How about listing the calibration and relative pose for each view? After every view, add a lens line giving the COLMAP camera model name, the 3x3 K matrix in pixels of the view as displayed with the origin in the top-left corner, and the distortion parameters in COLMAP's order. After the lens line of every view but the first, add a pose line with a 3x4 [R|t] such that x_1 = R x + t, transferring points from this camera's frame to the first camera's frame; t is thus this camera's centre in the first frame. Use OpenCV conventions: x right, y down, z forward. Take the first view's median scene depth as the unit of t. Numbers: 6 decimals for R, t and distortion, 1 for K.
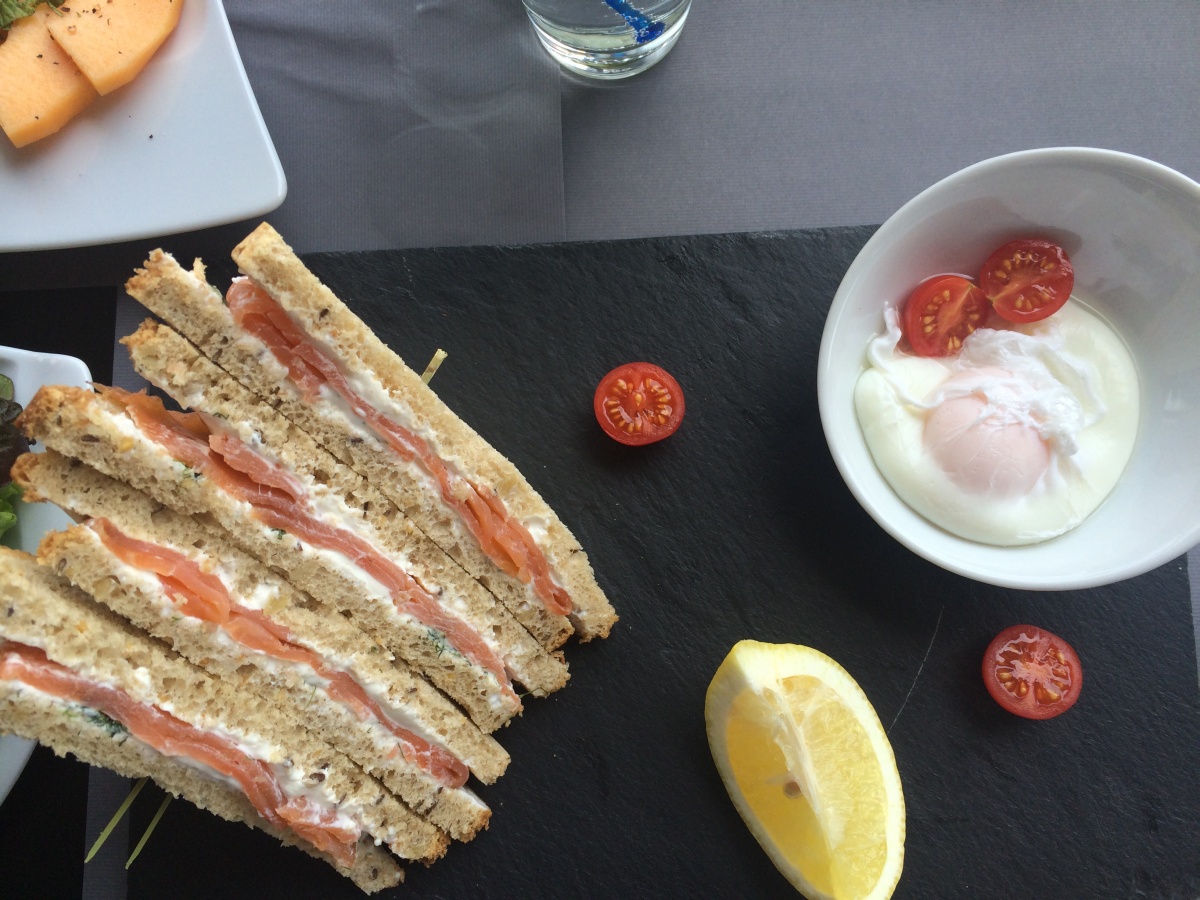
lens RADIAL K [[1021.6, 0, 601.5], [0, 1021.6, 449.8], [0, 0, 1]] dist [0.079325, -0.100150]
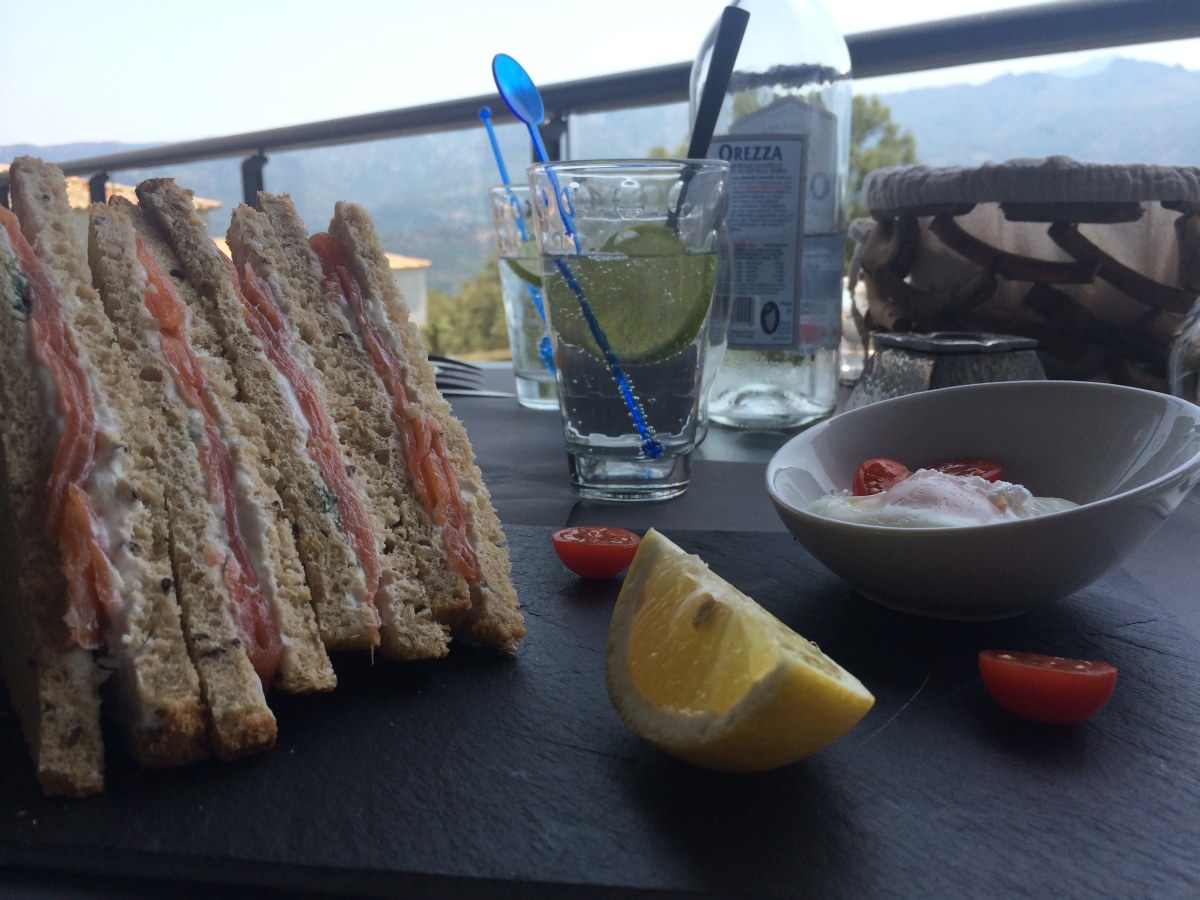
lens RADIAL K [[1021.6, 0, 599.5], [0, 1021.6, 449.8], [0, 0, 1]] dist [0.079325, -0.100150]
pose [[0.985135, 0.081094, -0.151433, 0.214970], [-0.170171, 0.340371, -0.924764, 0.990466], [-0.023450, 0.936788, 0.349112, 0.652482]]
